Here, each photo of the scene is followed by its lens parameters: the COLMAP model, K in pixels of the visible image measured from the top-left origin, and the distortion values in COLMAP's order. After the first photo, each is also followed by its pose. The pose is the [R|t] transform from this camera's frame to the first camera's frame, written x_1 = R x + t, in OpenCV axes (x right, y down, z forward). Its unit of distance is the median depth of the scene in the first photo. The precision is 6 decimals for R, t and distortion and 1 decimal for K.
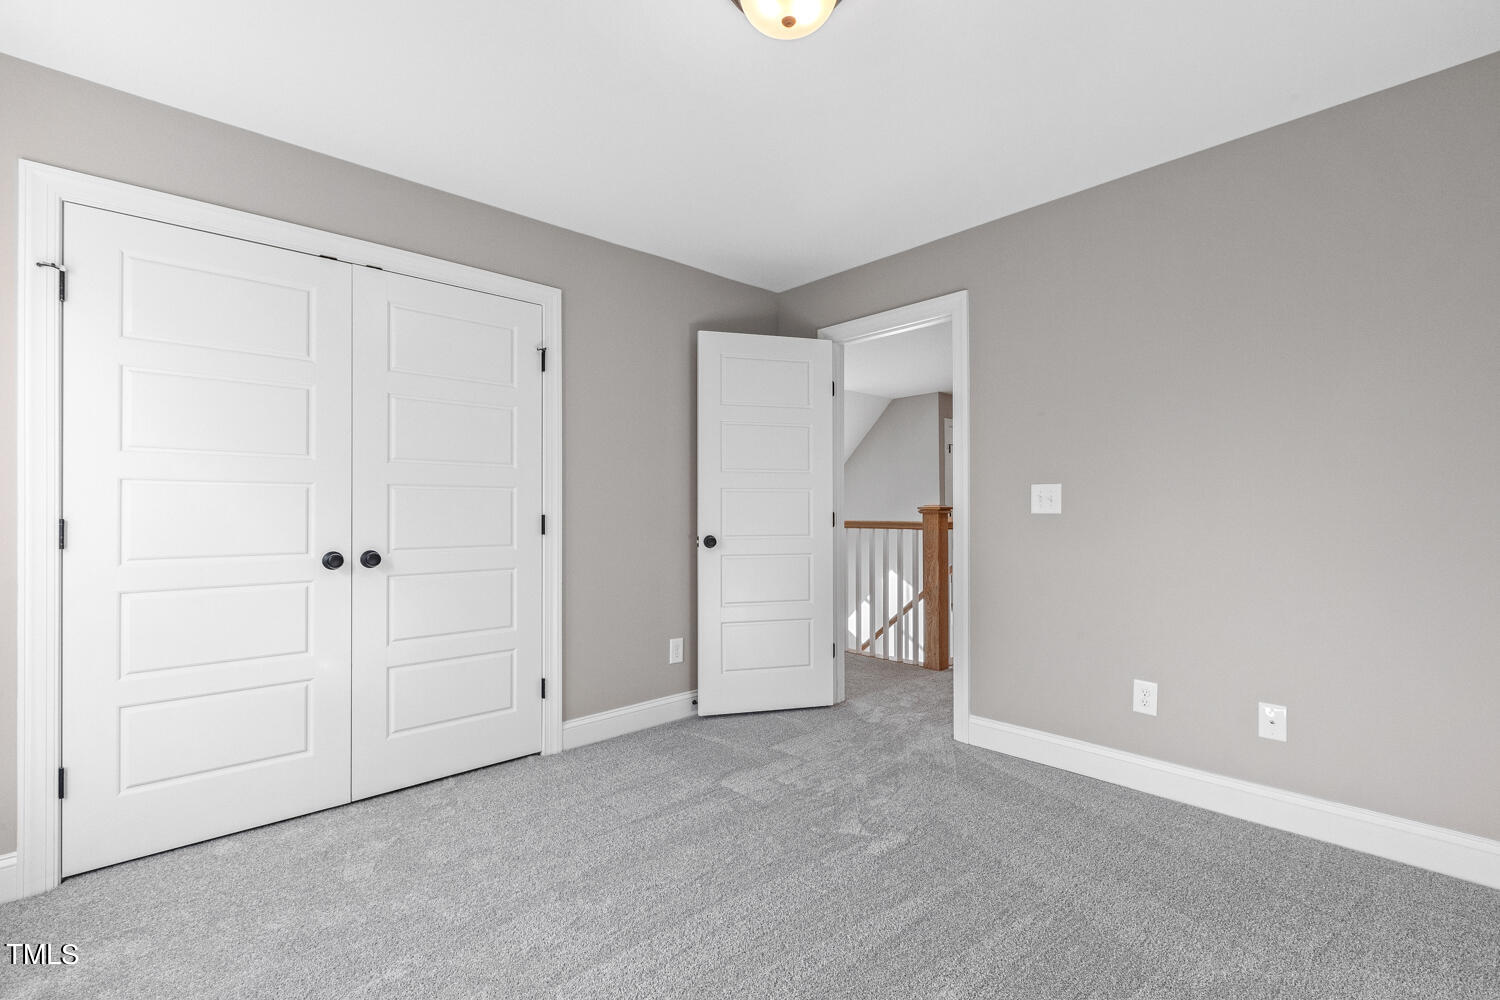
lens RADIAL K [[669.4, 0, 751.5], [0, 669.4, 509.7], [0, 0, 1]] dist [0.008941, -0.000056]
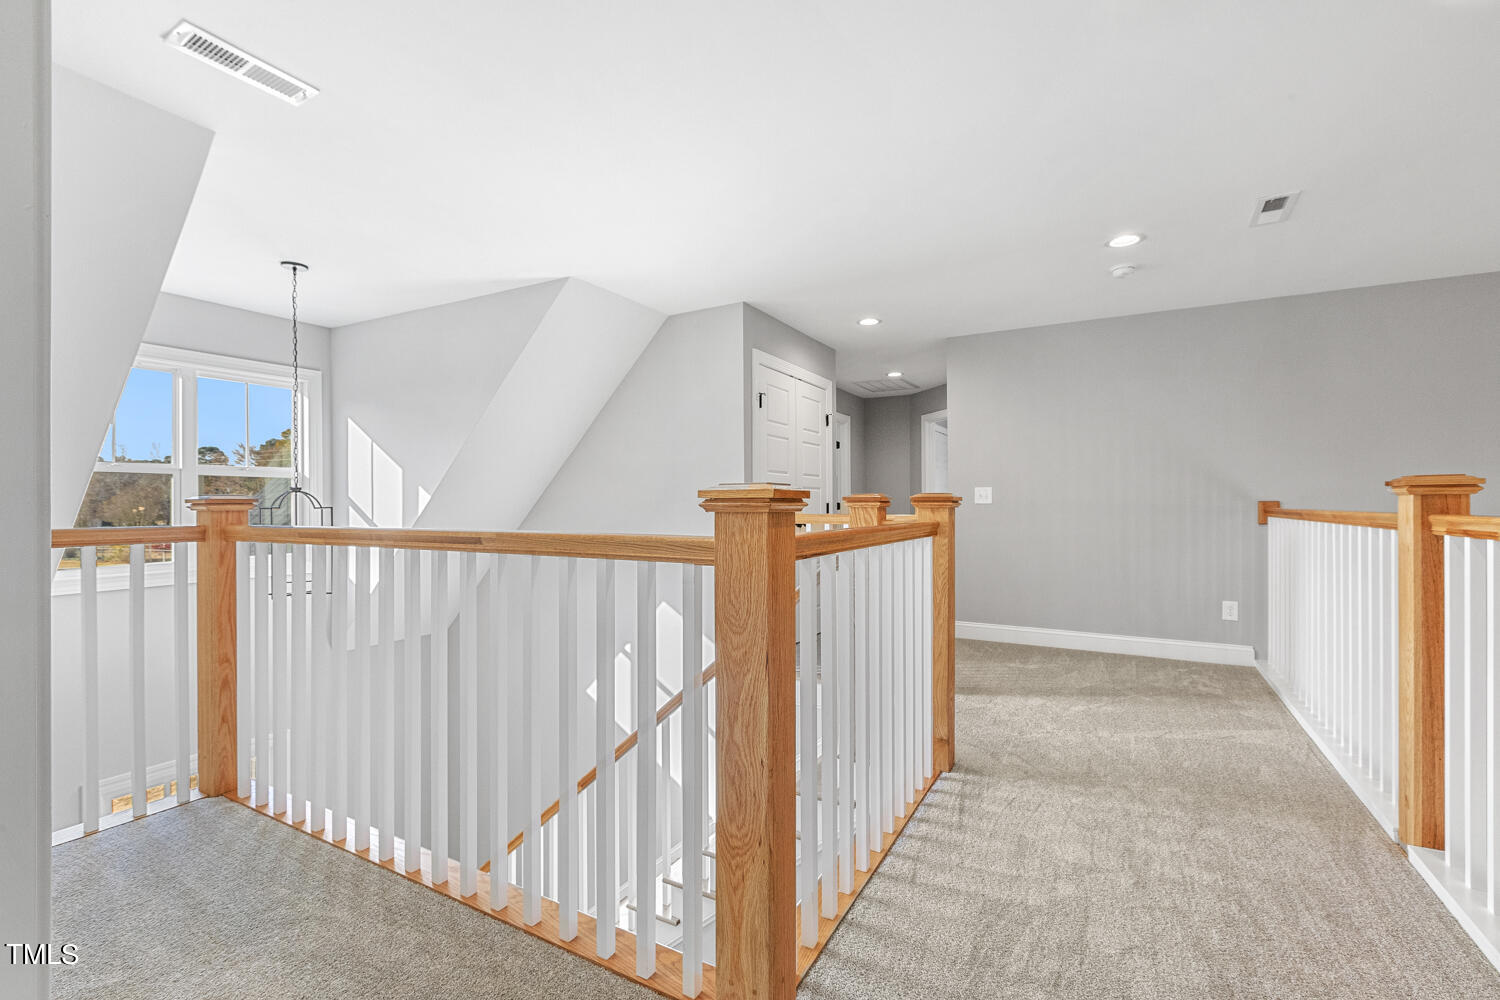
lens RADIAL K [[669.4, 0, 751.5], [0, 669.4, 509.7], [0, 0, 1]] dist [0.008941, -0.000056]
pose [[0.955300, -0.002425, 0.295627, 0.179620], [0.000825, 0.999984, 0.005534, 0.003077], [-0.295635, -0.005043, 0.955288, 0.696707]]
